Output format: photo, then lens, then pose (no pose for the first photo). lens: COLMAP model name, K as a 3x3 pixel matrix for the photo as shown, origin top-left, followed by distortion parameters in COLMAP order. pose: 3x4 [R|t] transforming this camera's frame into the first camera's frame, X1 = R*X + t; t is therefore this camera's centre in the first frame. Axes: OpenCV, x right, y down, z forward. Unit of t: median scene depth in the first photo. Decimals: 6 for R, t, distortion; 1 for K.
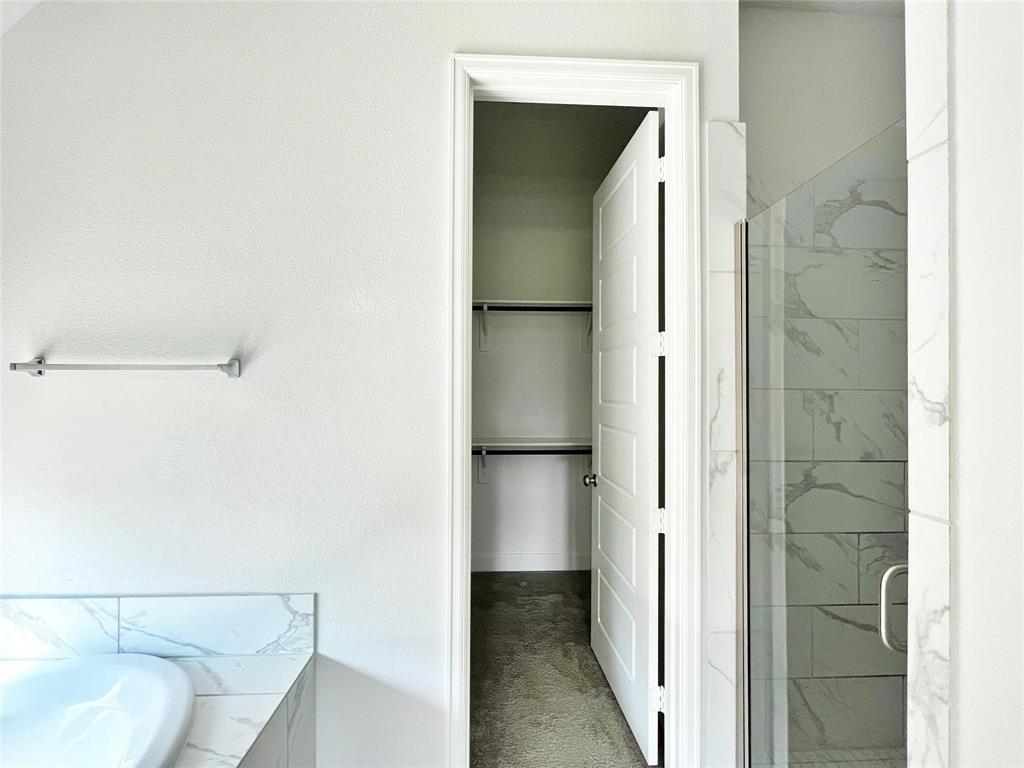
lens RADIAL K [[414.3, 0, 508.6], [0, 414.3, 380.4], [0, 0, 1]] dist [-0.002184, 0.000000]
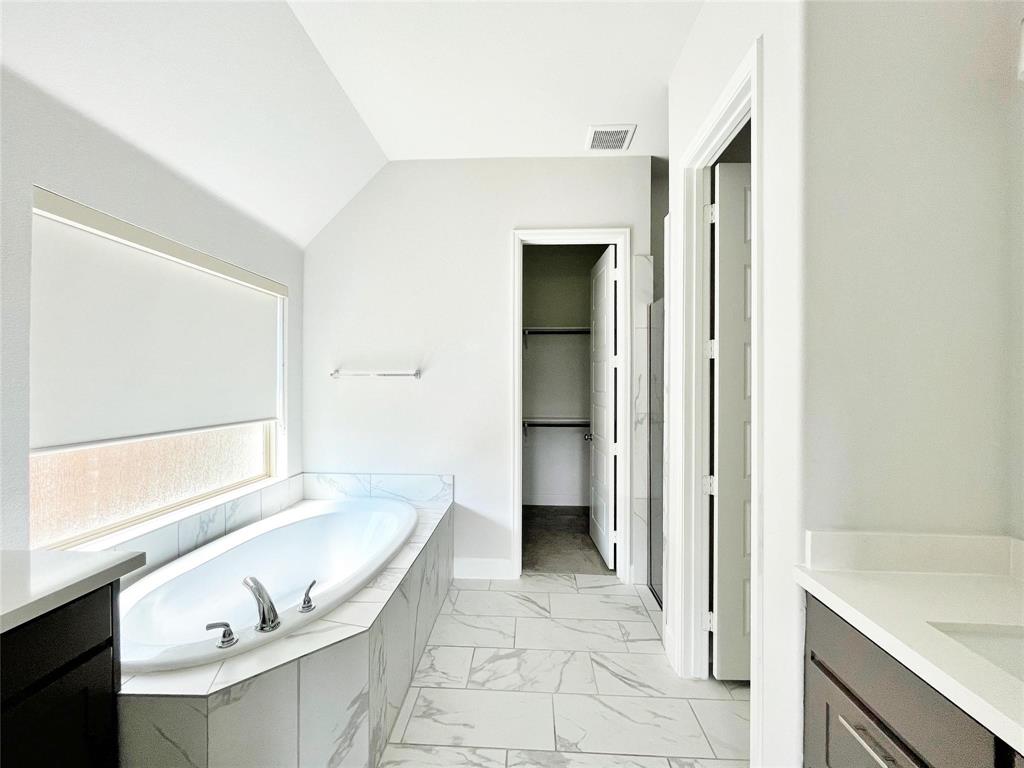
lens RADIAL K [[414.3, 0, 506.0], [0, 414.3, 384.4], [0, 0, 1]] dist [-0.002184, 0.000000]
pose [[0.995086, -0.003882, -0.098935, 0.037926], [0.005105, 0.999914, 0.012107, -0.004496], [0.098880, -0.012553, 0.995020, -1.071349]]
